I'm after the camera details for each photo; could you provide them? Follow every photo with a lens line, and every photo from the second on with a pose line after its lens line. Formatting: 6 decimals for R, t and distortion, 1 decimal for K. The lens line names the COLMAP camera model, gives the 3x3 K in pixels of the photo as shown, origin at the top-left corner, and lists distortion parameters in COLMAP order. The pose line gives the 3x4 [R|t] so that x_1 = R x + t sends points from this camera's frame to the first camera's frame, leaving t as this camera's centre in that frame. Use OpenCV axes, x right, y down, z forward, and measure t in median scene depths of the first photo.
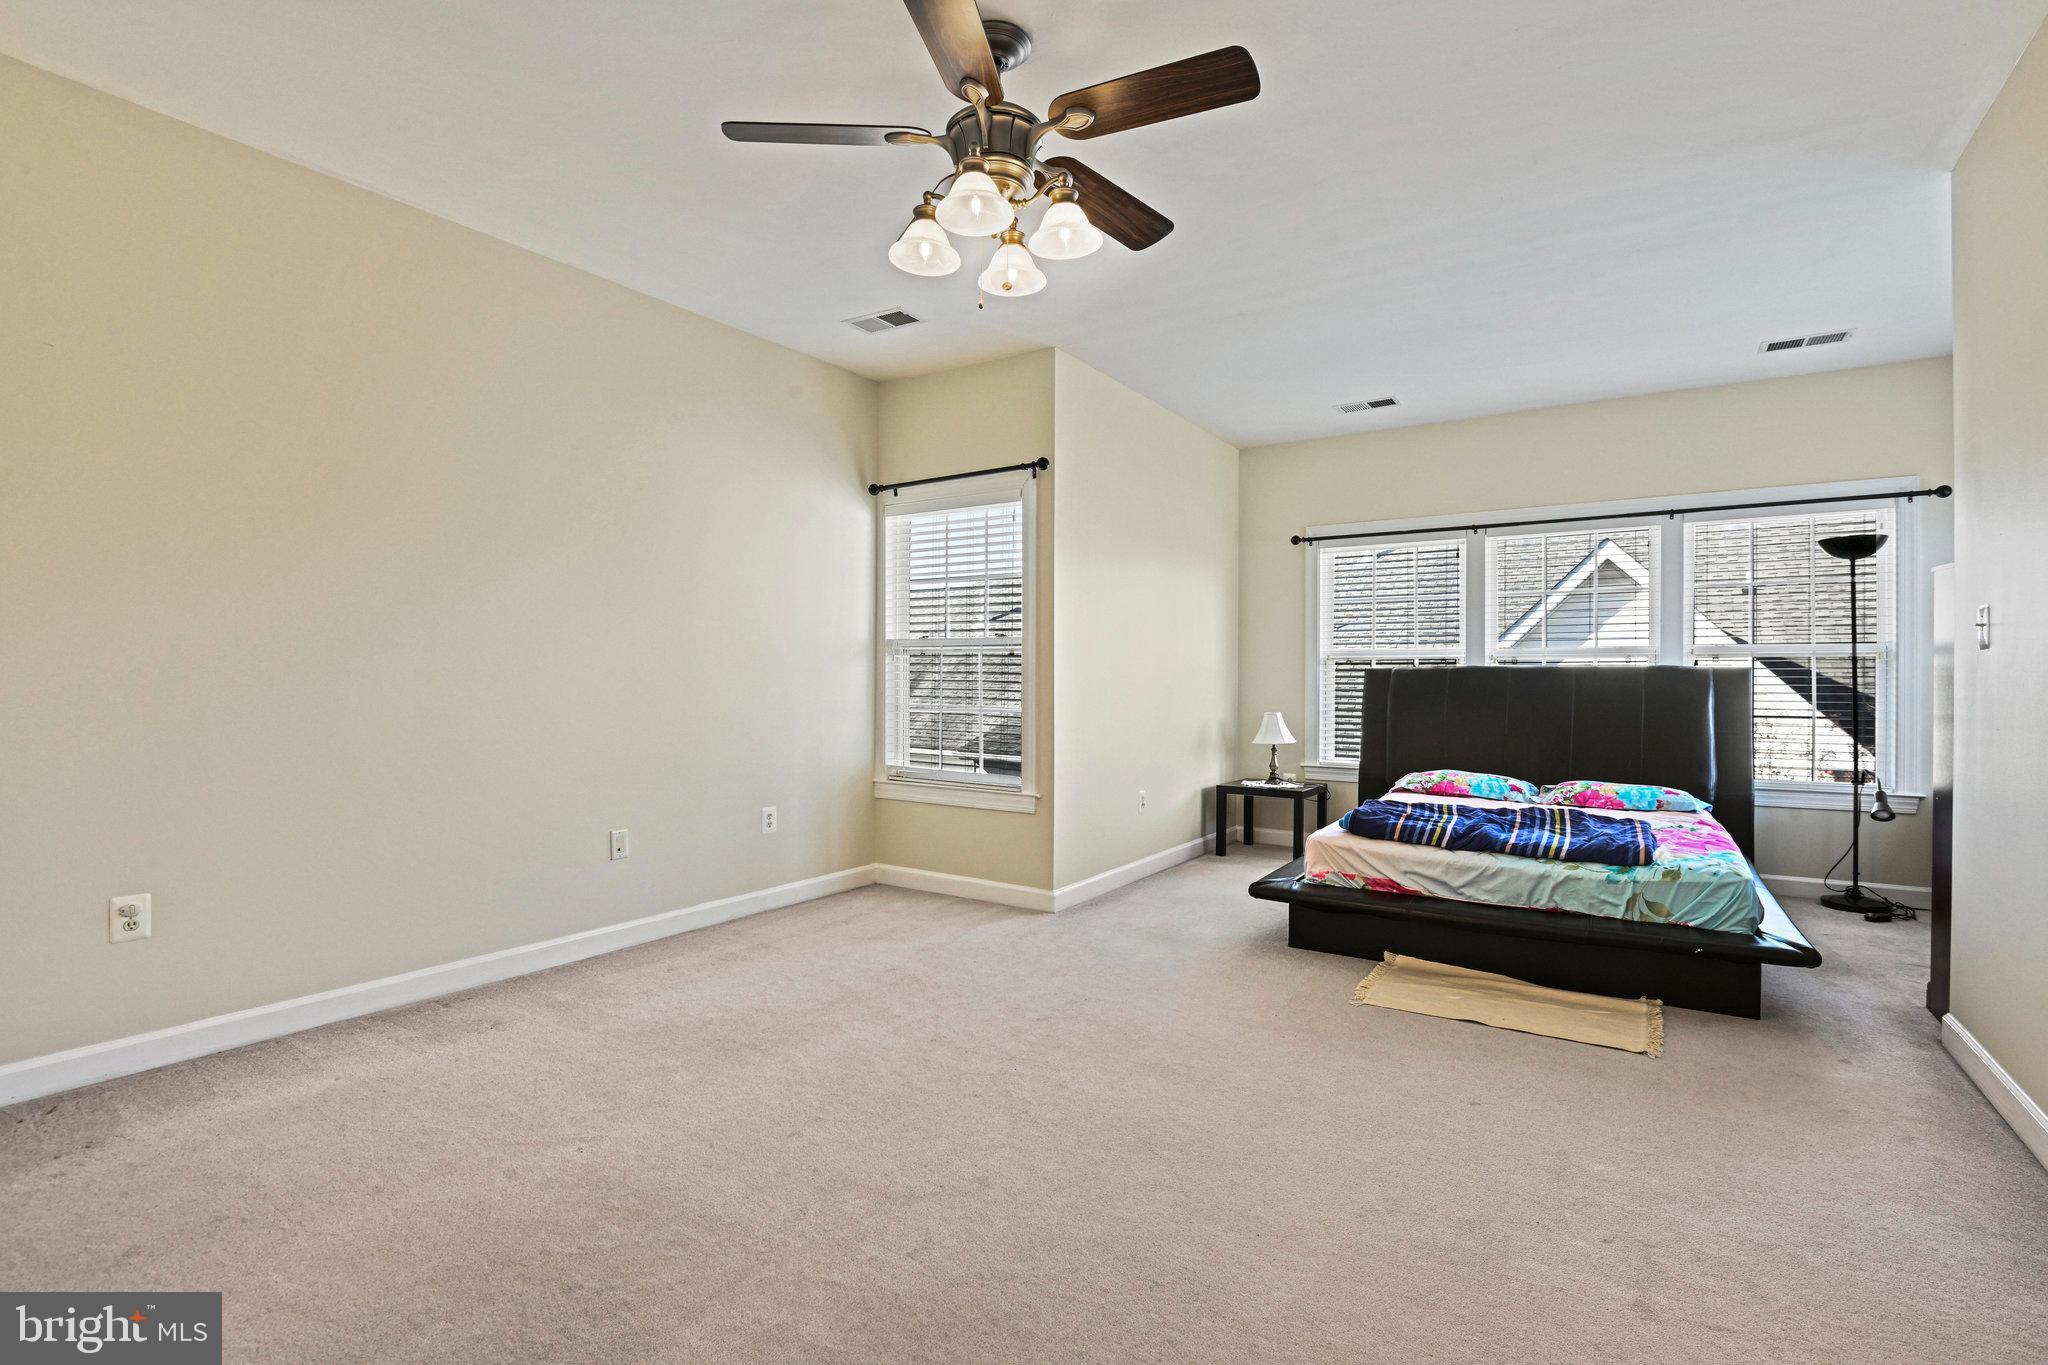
lens RADIAL K [[921.2, 0, 1024.0], [0, 921.2, 682.5], [0, 0, 1]] dist [-0.002098, -0.000525]
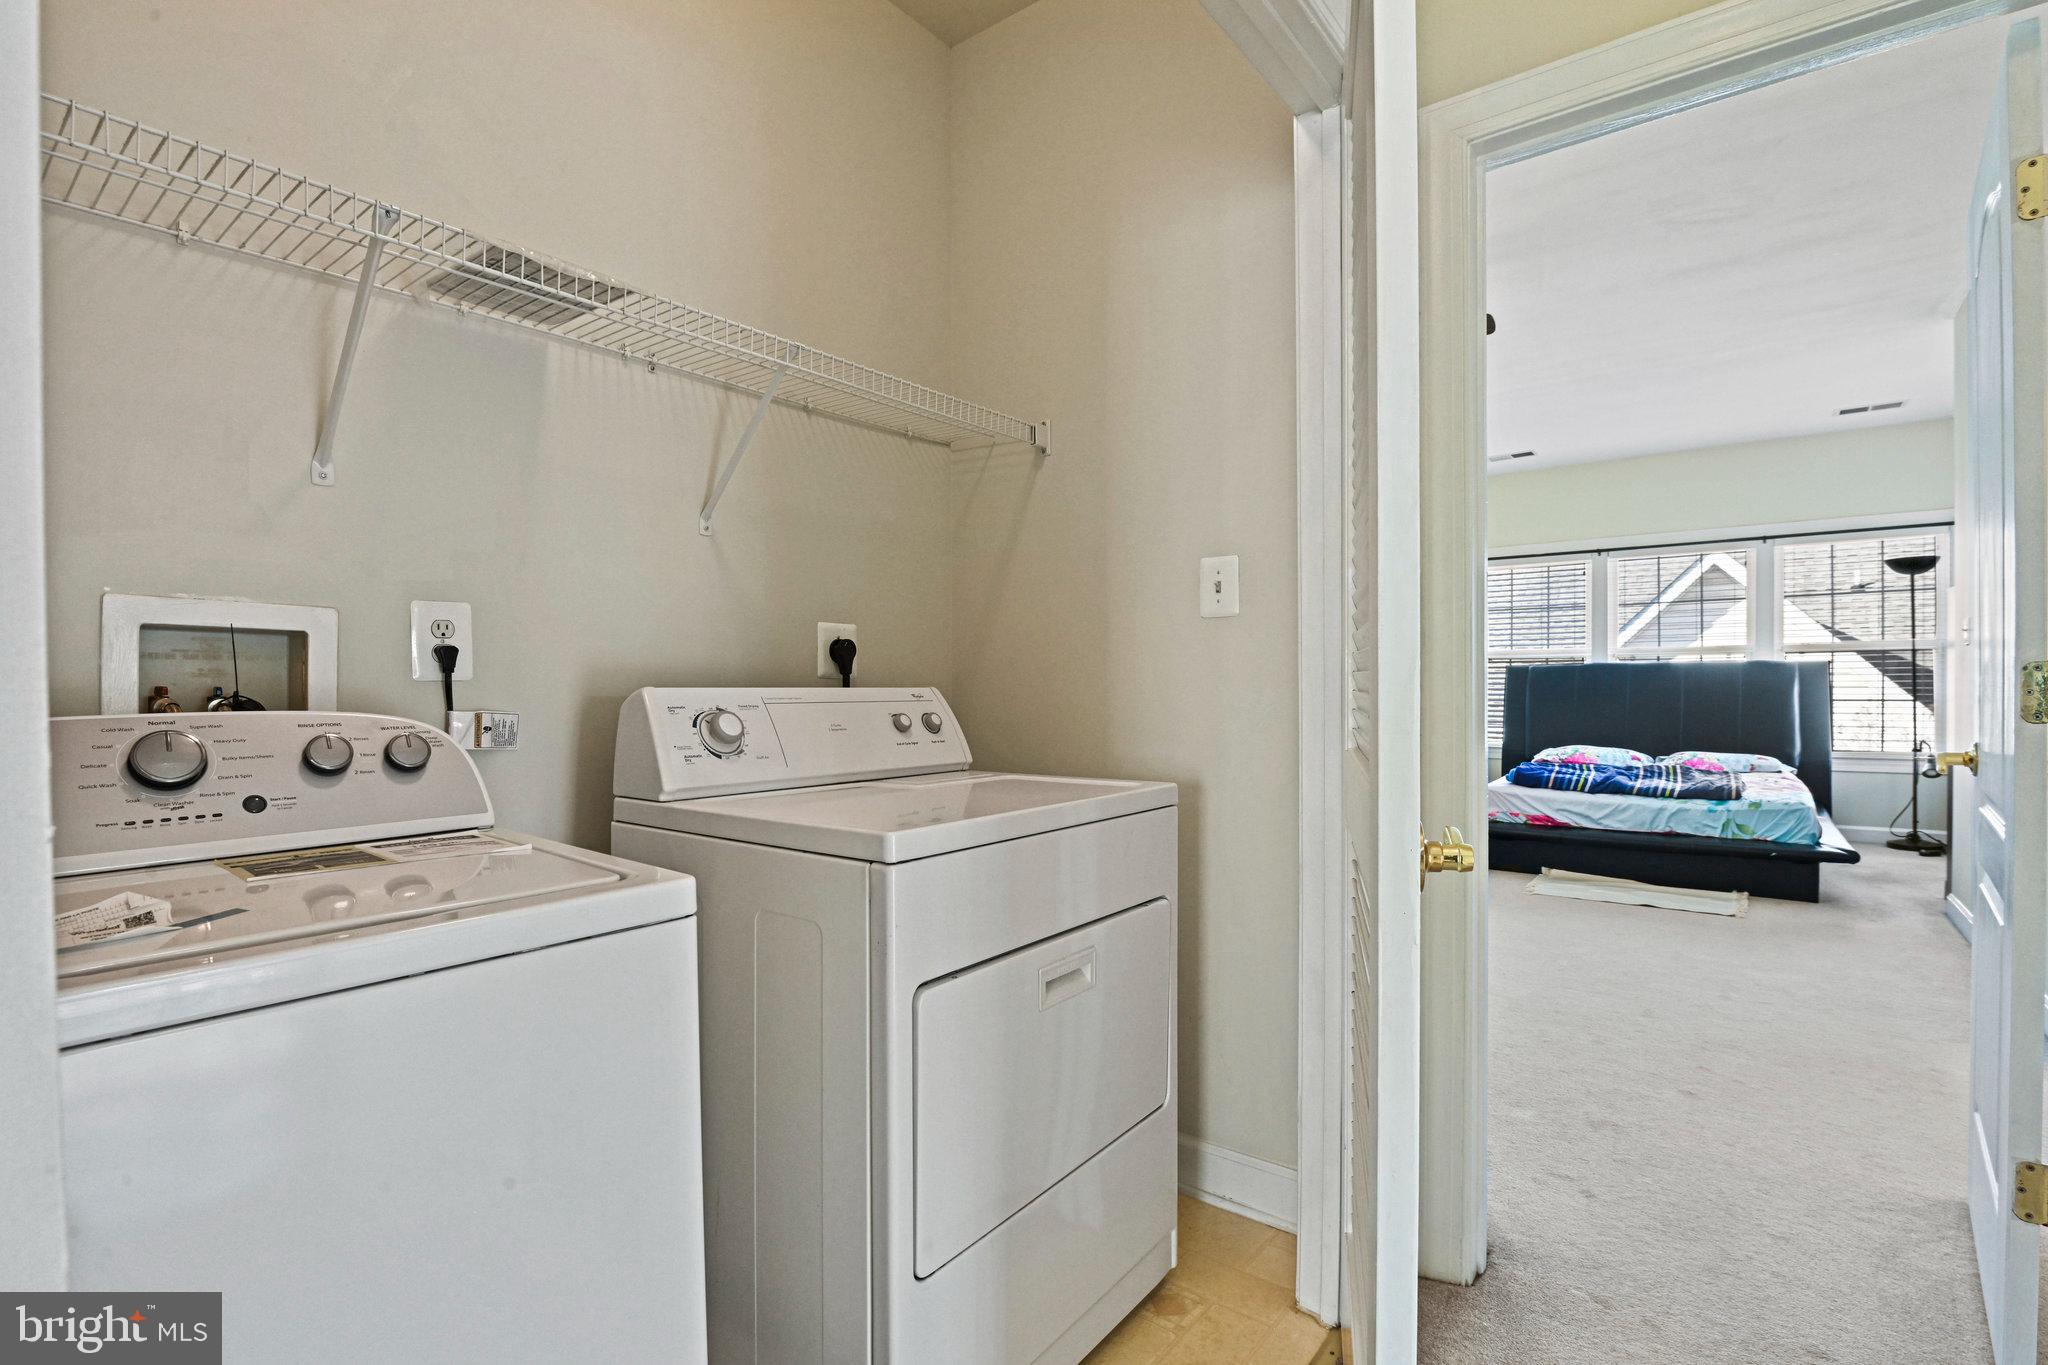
lens RADIAL K [[945.9, 0, 1027.7], [0, 945.9, 696.8], [0, 0, 1]] dist [-0.000345, -0.000129]
pose [[0.997749, -0.008670, -0.066491, -0.285831], [0.009277, 0.999918, 0.008811, 0.013773], [0.066410, -0.009408, 0.997748, -0.474309]]
